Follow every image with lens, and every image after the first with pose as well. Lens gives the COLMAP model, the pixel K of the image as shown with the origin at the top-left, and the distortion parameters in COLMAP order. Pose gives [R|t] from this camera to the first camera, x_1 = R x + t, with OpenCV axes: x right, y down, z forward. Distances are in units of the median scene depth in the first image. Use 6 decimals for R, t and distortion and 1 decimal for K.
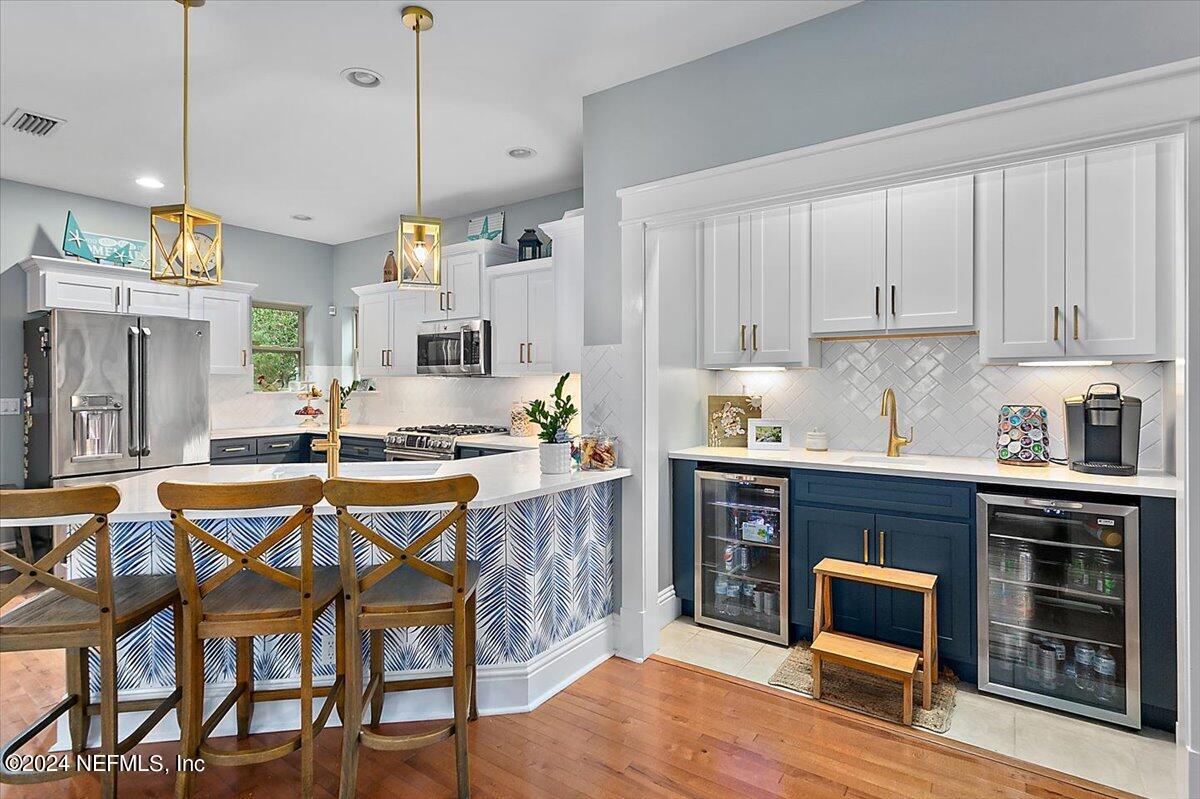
lens RADIAL K [[580.1, 0, 599.8], [0, 580.1, 385.7], [0, 0, 1]] dist [-0.000866, 0.000097]
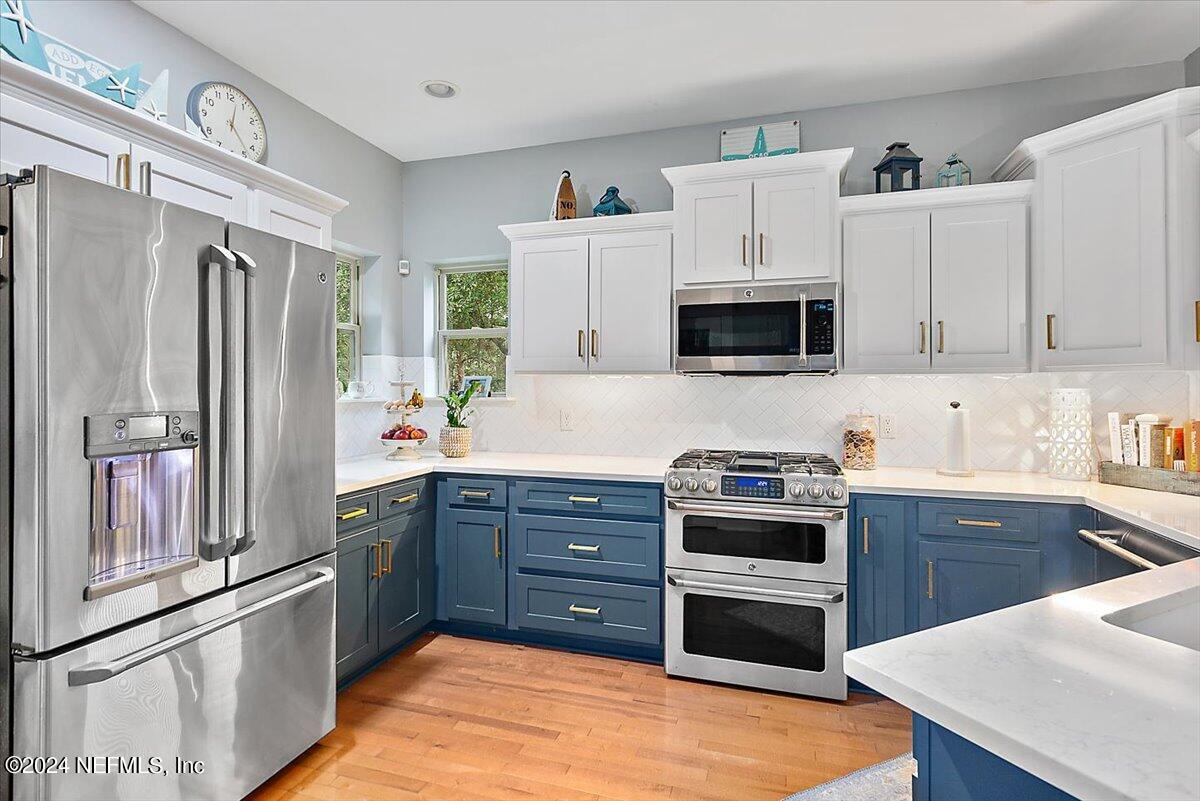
lens RADIAL K [[580.1, 0, 599.8], [0, 580.1, 386.7], [0, 0, 1]] dist [-0.000866, 0.000097]
pose [[0.953170, 0.000069, 0.302436, -0.600617], [0.001809, 0.999981, -0.005931, 0.001957], [-0.302430, 0.006200, 0.953151, 0.470686]]
